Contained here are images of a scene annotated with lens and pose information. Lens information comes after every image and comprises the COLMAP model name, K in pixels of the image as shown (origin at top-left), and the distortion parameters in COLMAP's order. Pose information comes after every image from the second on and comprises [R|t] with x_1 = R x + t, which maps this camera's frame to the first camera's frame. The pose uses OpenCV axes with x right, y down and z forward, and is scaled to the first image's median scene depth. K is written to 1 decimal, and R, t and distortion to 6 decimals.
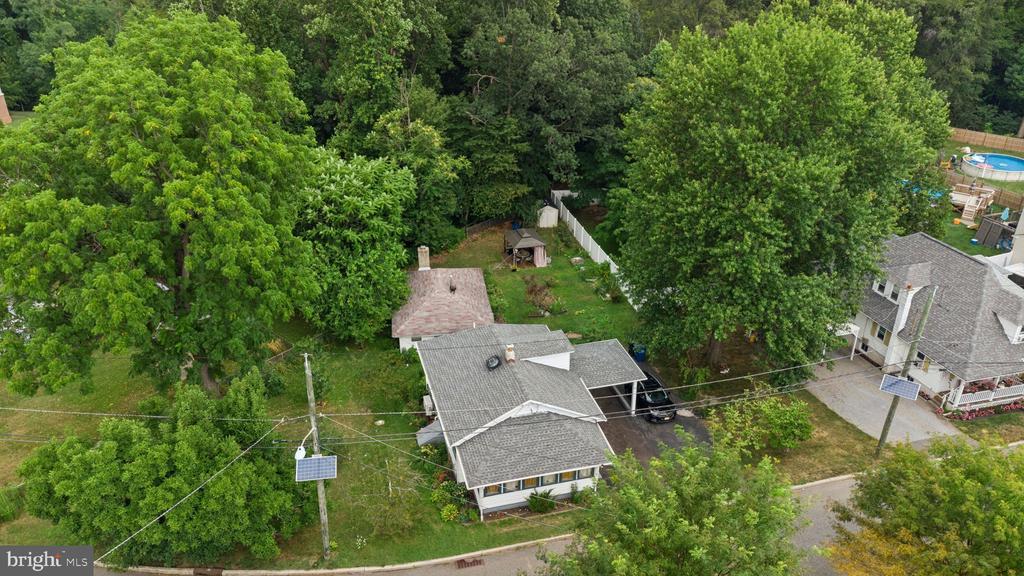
lens RADIAL K [[753.4, 0, 512.0], [0, 753.4, 288.0], [0, 0, 1]] dist [0.036128, 0.000848]
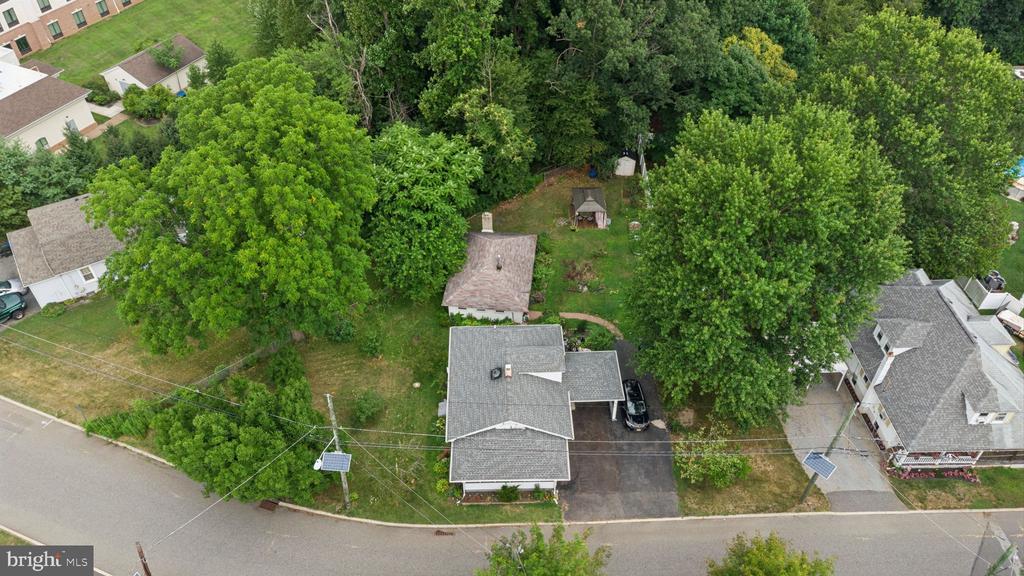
lens RADIAL K [[742.8, 0, 512.0], [0, 742.8, 288.0], [0, 0, 1]] dist [0.052512, -0.061455]
pose [[0.970847, 0.161877, -0.176780, 0.177544], [-0.107463, 0.953182, 0.282659, -0.350947], [0.214259, -0.255422, 0.942790, -0.109411]]
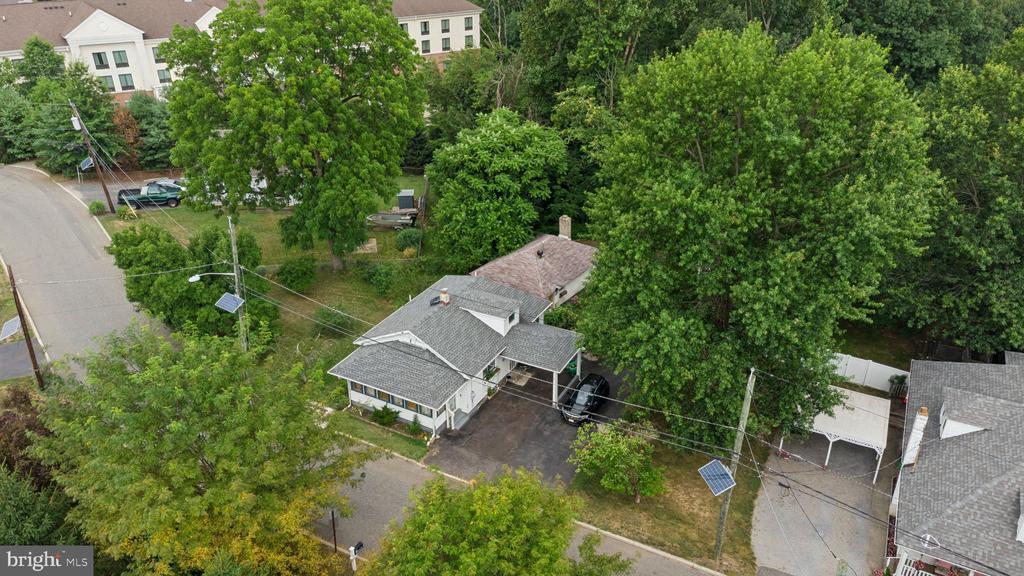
lens RADIAL K [[753.4, 0, 512.0], [0, 753.4, 288.0], [0, 0, 1]] dist [0.036128, 0.000848]
pose [[0.708022, 0.305839, -0.636527, 0.699508], [-0.304406, 0.945490, 0.115693, -0.076856], [0.637214, 0.111850, 0.762528, 0.181871]]
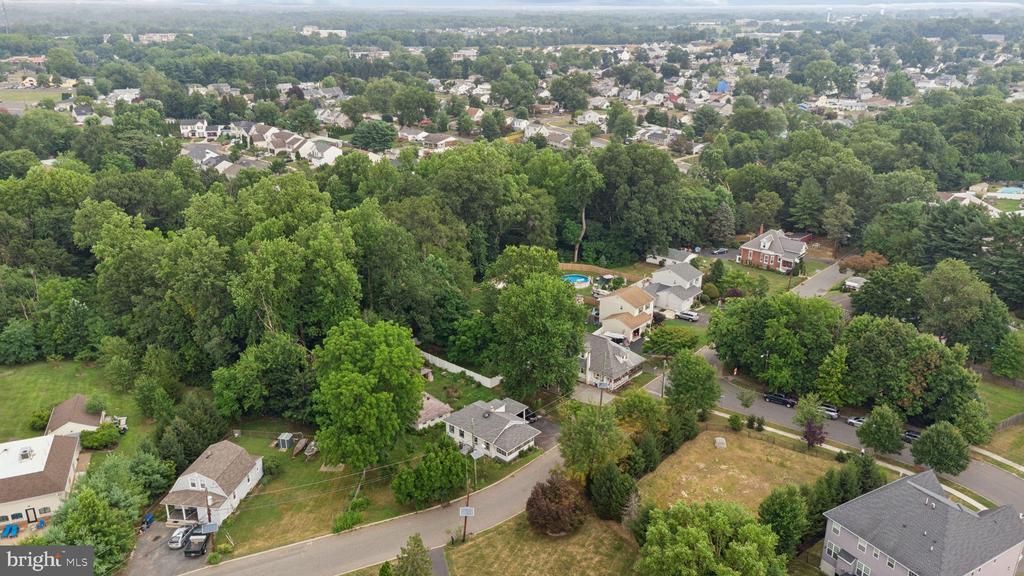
lens RADIAL K [[688.4, 0, 512.0], [0, 688.4, 288.0], [0, 0, 1]] dist [0.000879, 0.000119]
pose [[0.842013, -0.188746, 0.505360, -1.036702], [0.250189, 0.966585, -0.055850, -0.172578], [-0.477932, 0.173462, 0.861100, -1.197402]]
